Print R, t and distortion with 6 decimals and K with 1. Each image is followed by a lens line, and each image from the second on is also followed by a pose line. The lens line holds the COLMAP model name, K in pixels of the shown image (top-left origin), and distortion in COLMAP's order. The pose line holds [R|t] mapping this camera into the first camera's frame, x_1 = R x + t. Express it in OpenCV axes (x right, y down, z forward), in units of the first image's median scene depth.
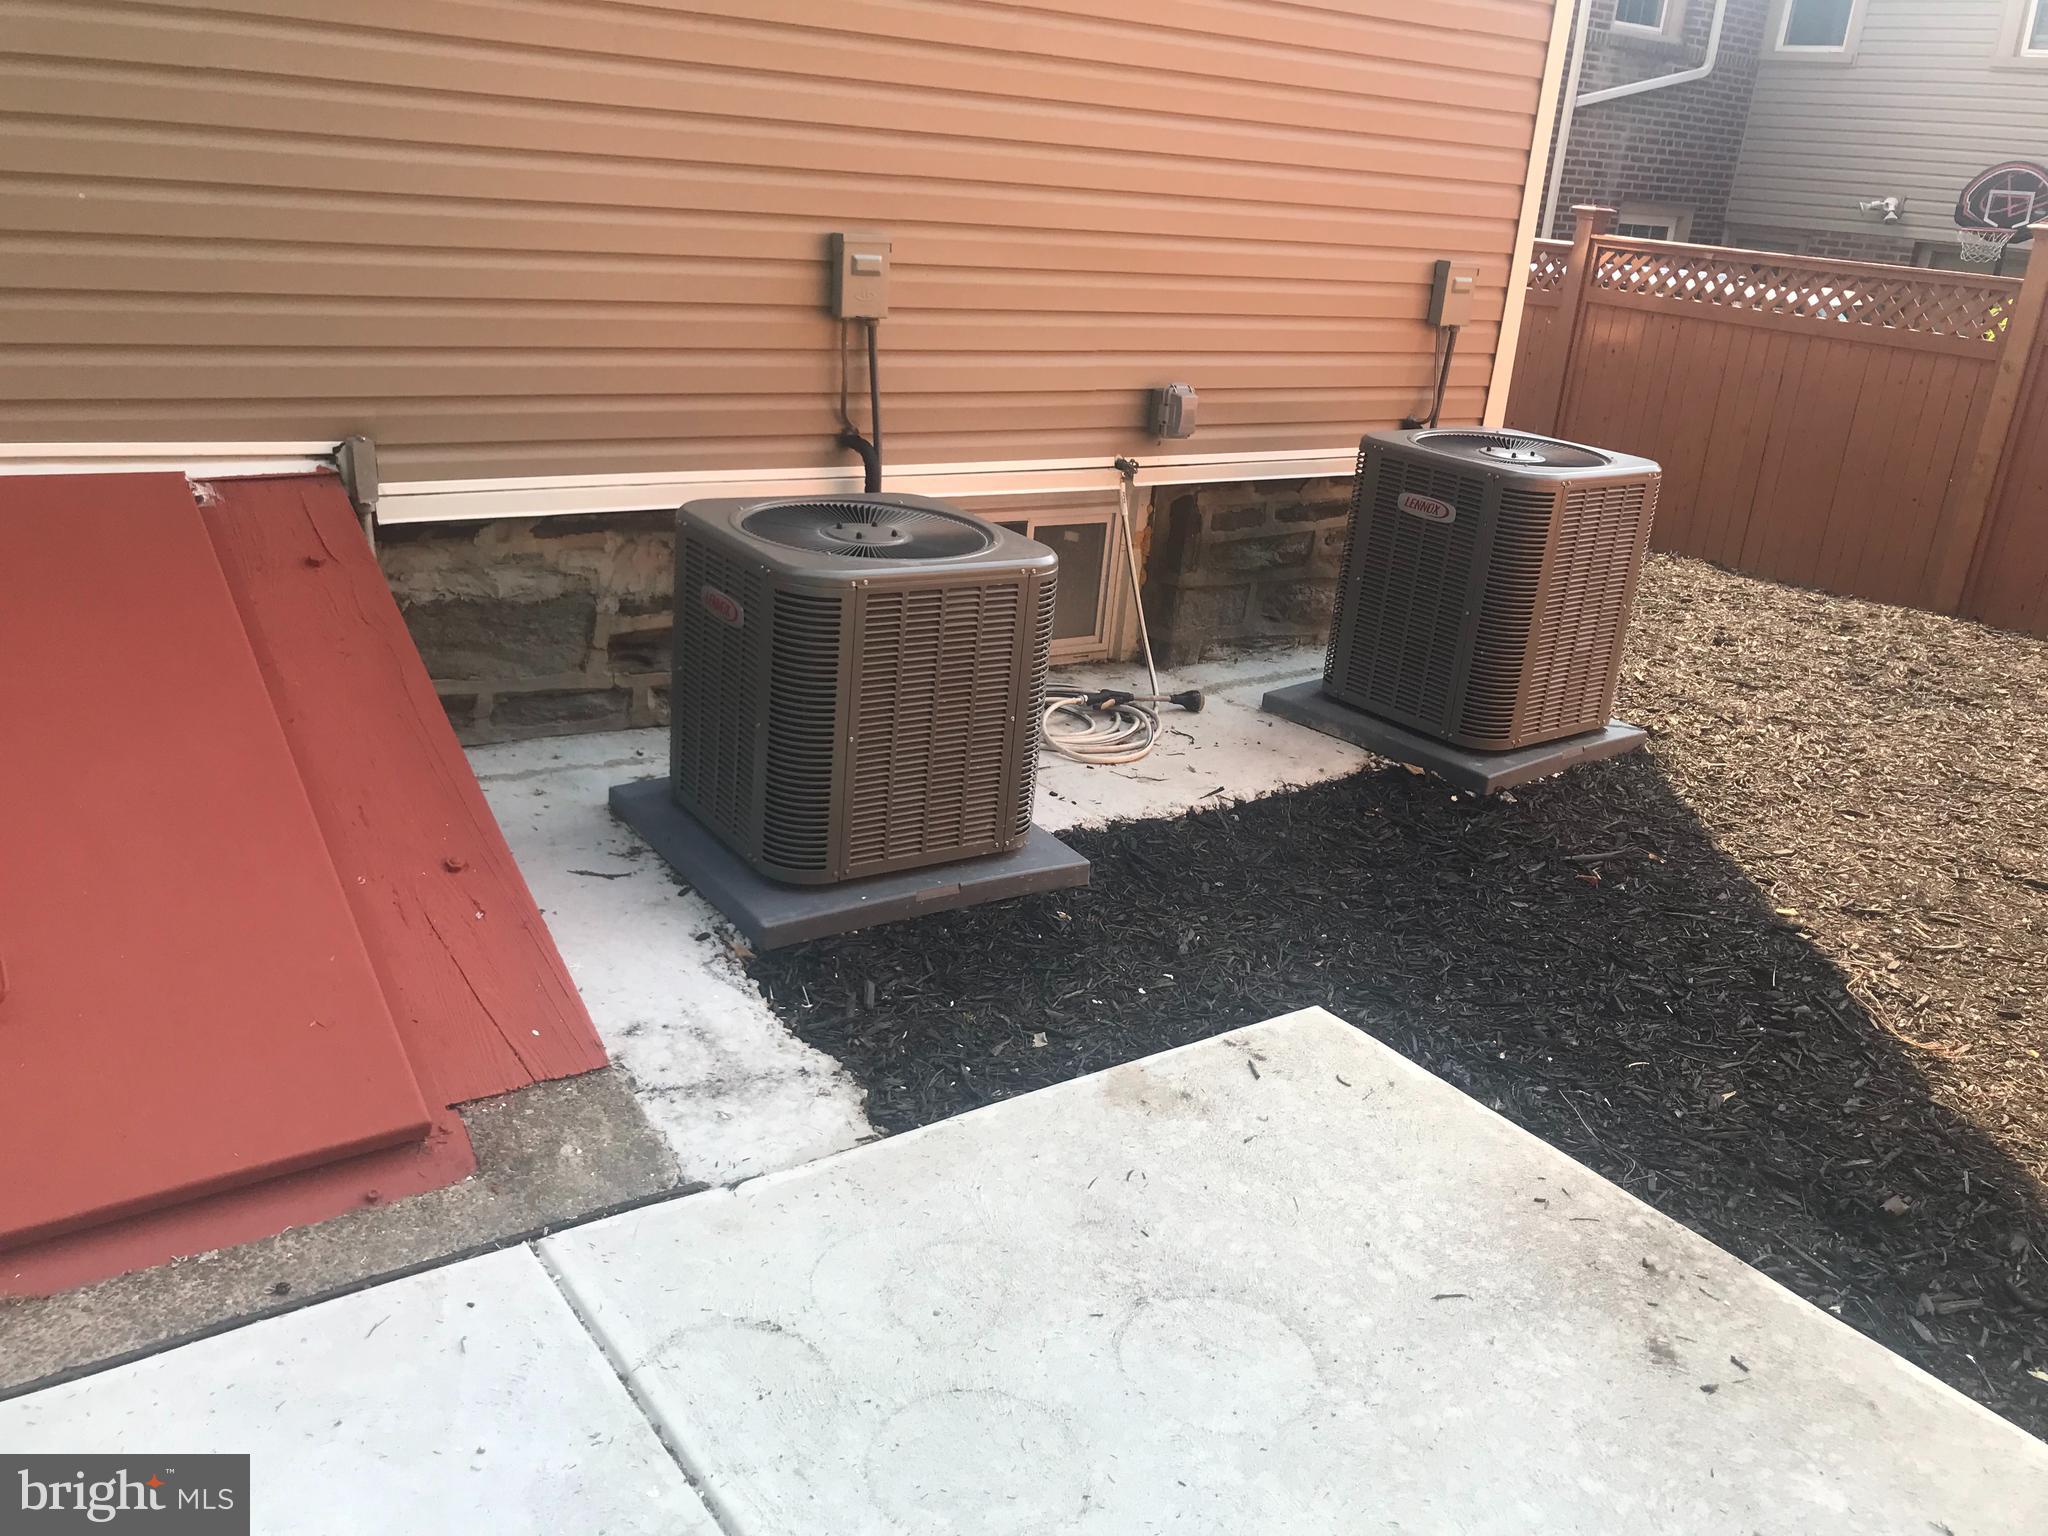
lens RADIAL K [[1697.6, 0, 1004.6], [0, 1697.6, 758.5], [0, 0, 1]] dist [0.063724, -0.103717]
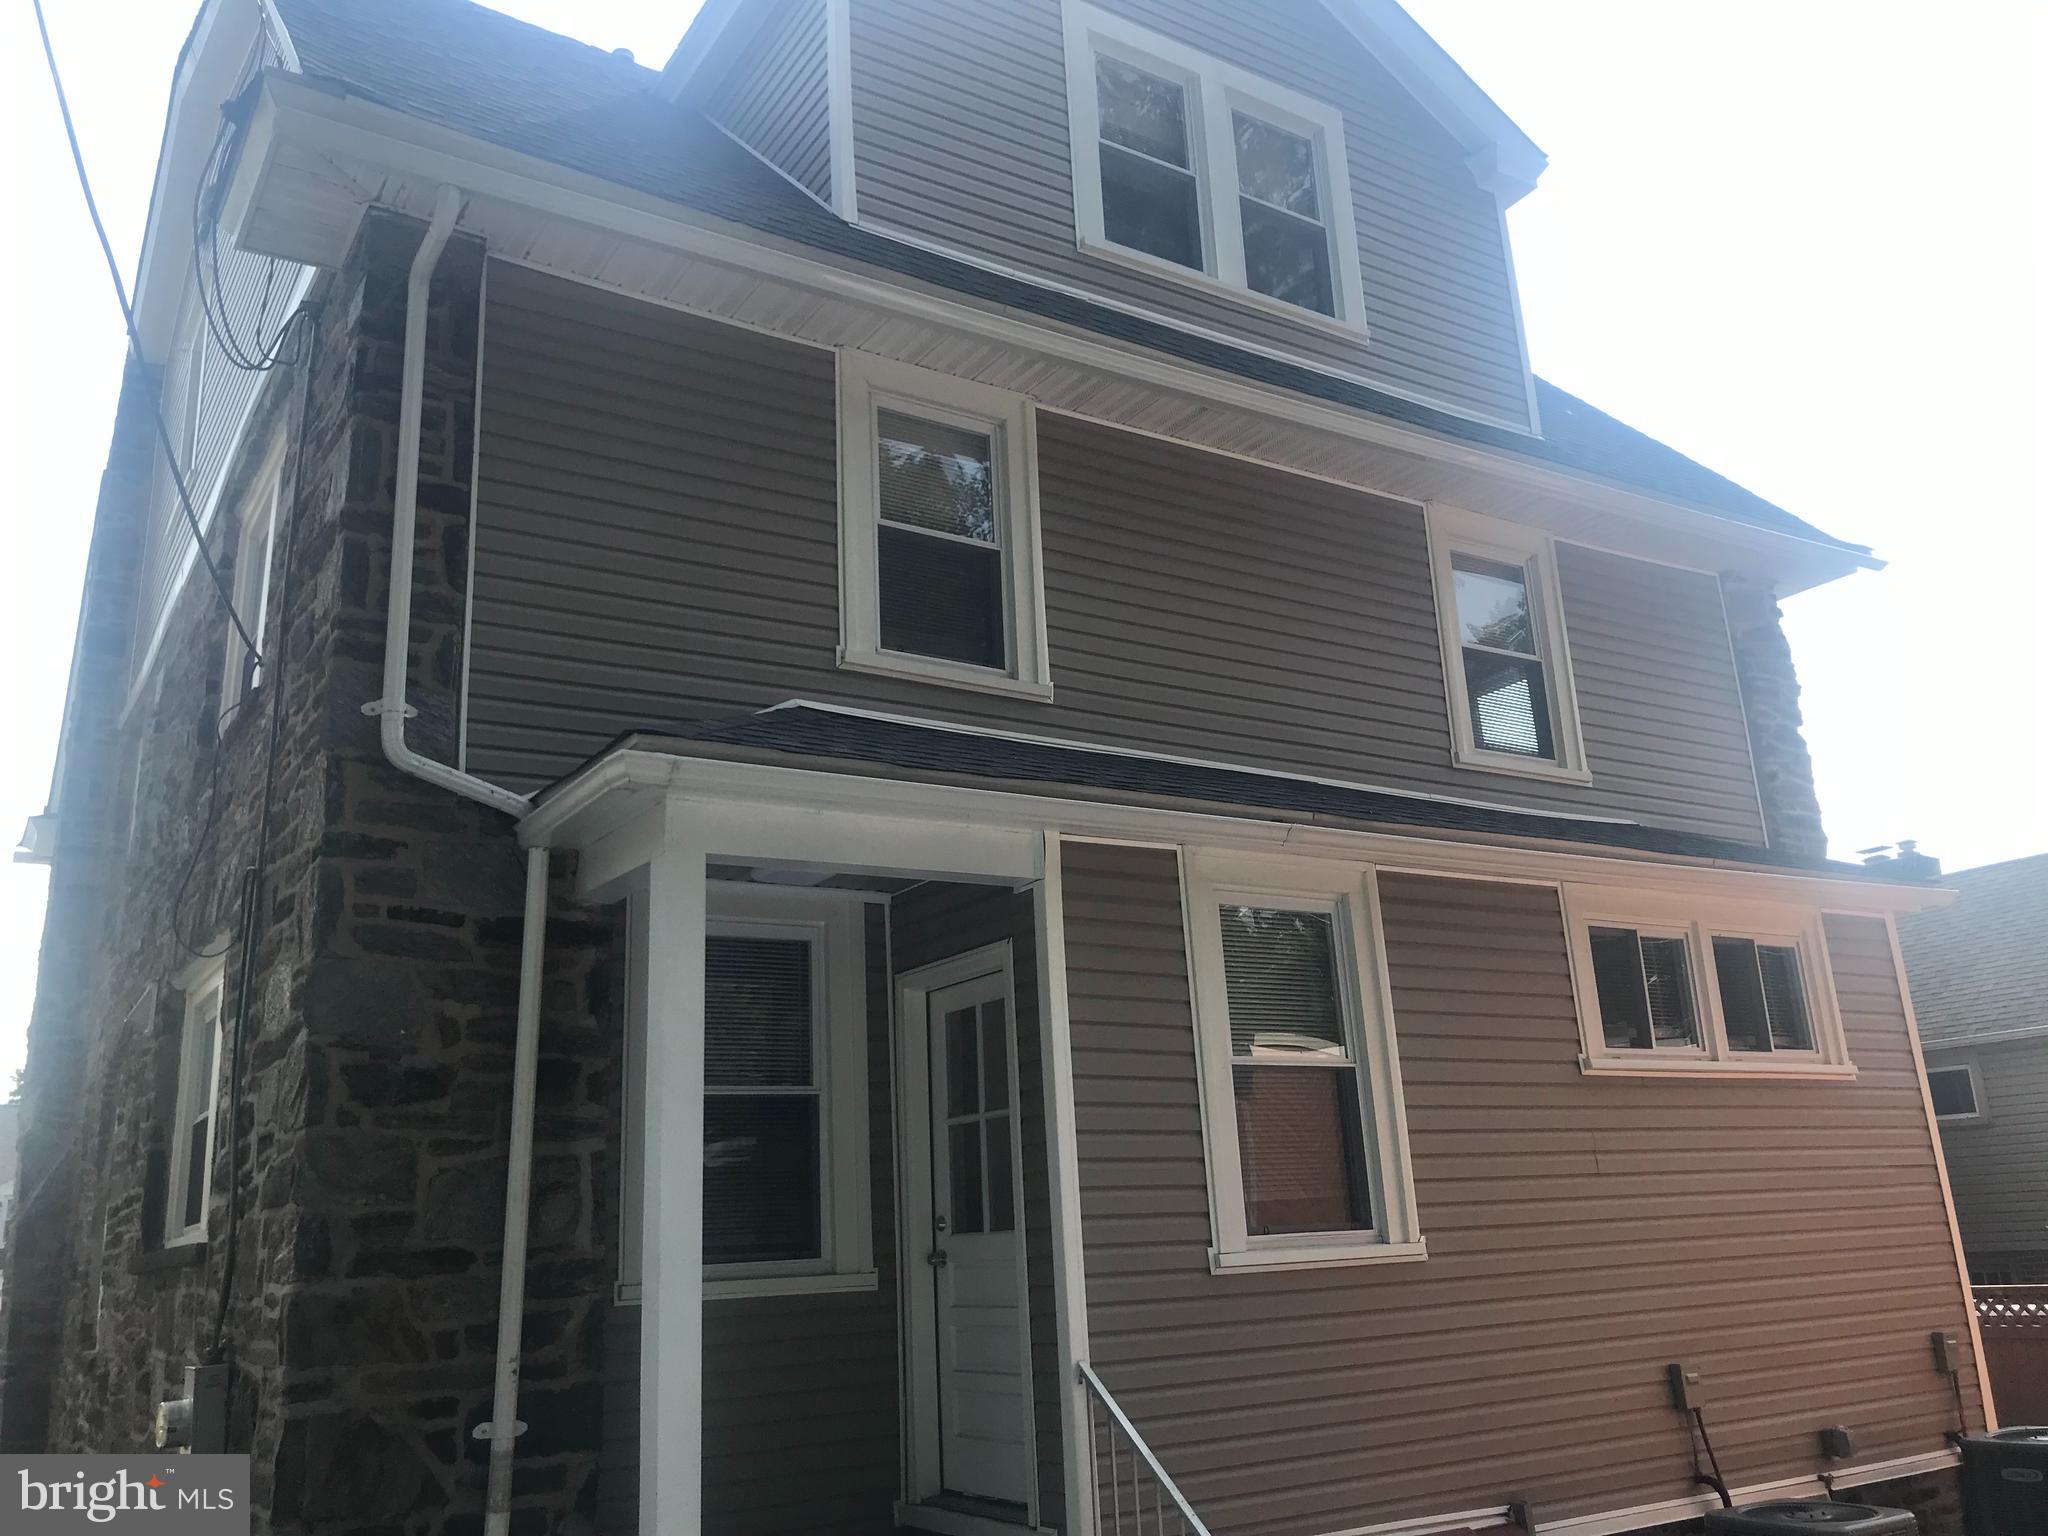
lens RADIAL K [[1697.6, 0, 1004.6], [0, 1697.6, 758.5], [0, 0, 1]] dist [0.063724, -0.103717]
pose [[0.990934, -0.134132, -0.007651, -0.702800], [0.104203, 0.803275, -0.586422, 0.186399], [0.084804, 0.580308, 0.809969, -0.968285]]
